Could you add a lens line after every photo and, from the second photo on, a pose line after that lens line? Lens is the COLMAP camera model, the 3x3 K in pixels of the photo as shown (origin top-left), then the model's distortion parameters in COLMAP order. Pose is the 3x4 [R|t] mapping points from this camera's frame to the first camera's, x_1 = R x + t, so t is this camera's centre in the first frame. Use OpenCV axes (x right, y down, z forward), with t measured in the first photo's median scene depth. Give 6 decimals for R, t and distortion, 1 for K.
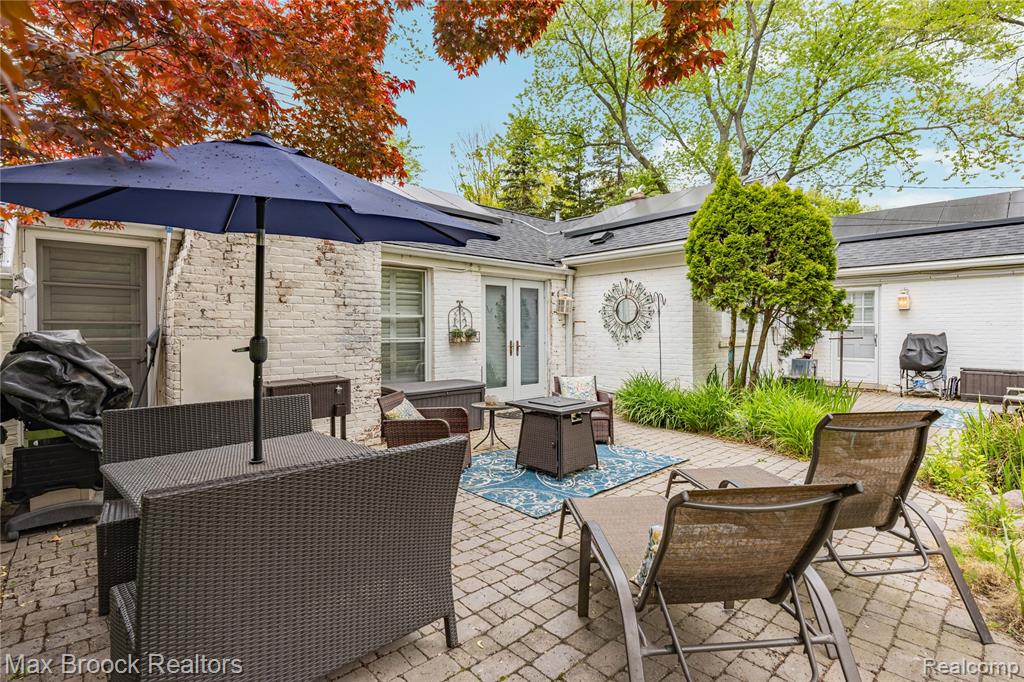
lens RADIAL K [[488.0, 0, 516.1], [0, 488.0, 335.8], [0, 0, 1]] dist [-0.001156, -0.001145]
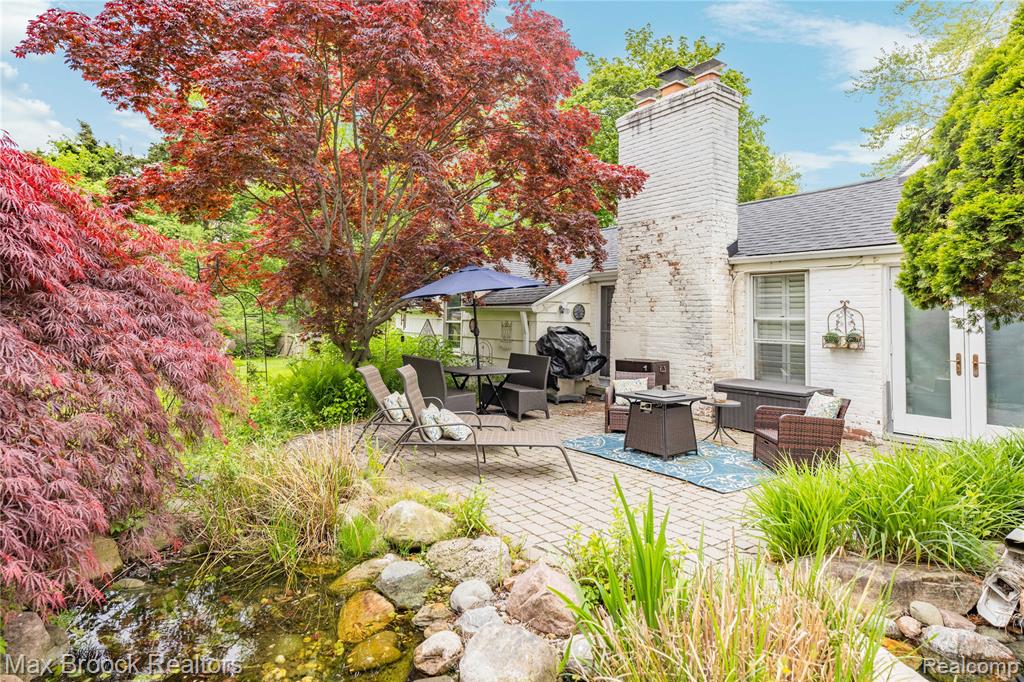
lens RADIAL K [[568.1, 0, 517.1], [0, 568.1, 291.1], [0, 0, 1]] dist [-0.000656, -0.000238]
pose [[-0.132034, -0.052474, -0.989855, 1.034720], [-0.035107, 0.998219, -0.048235, -0.020714], [0.990623, 0.028382, -0.133642, 0.586117]]
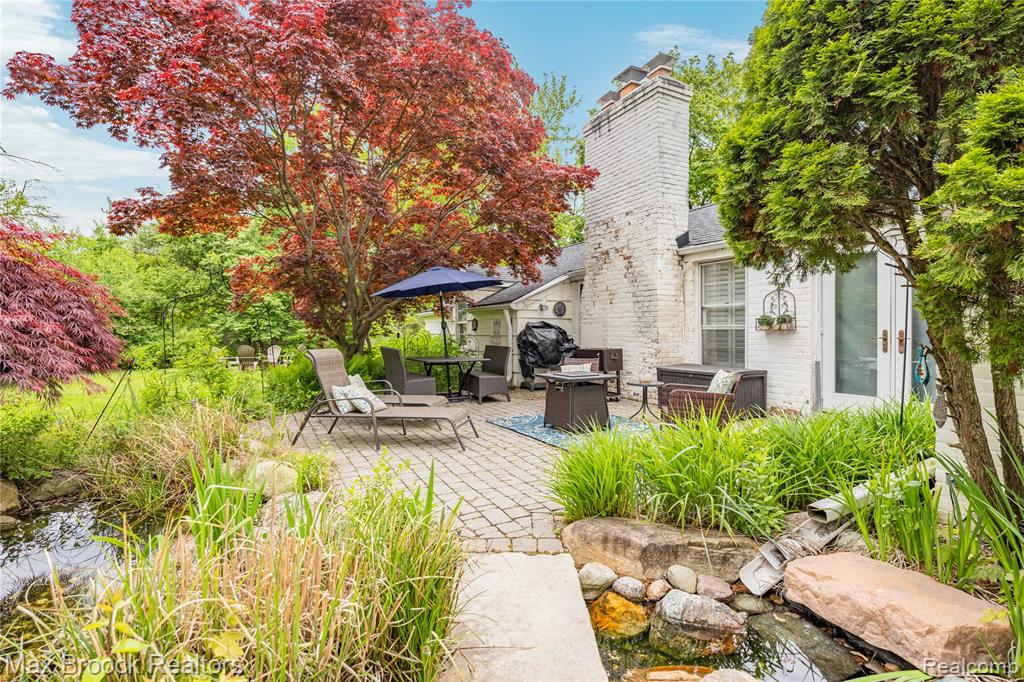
lens RADIAL K [[488.0, 0, 518.1], [0, 488.0, 335.4], [0, 0, 1]] dist [-0.001156, -0.001145]
pose [[-0.271917, 0.011482, -0.962252, 0.915247], [-0.011875, 0.999813, 0.015286, 0.015686], [0.962247, 0.015583, -0.271730, 0.836189]]
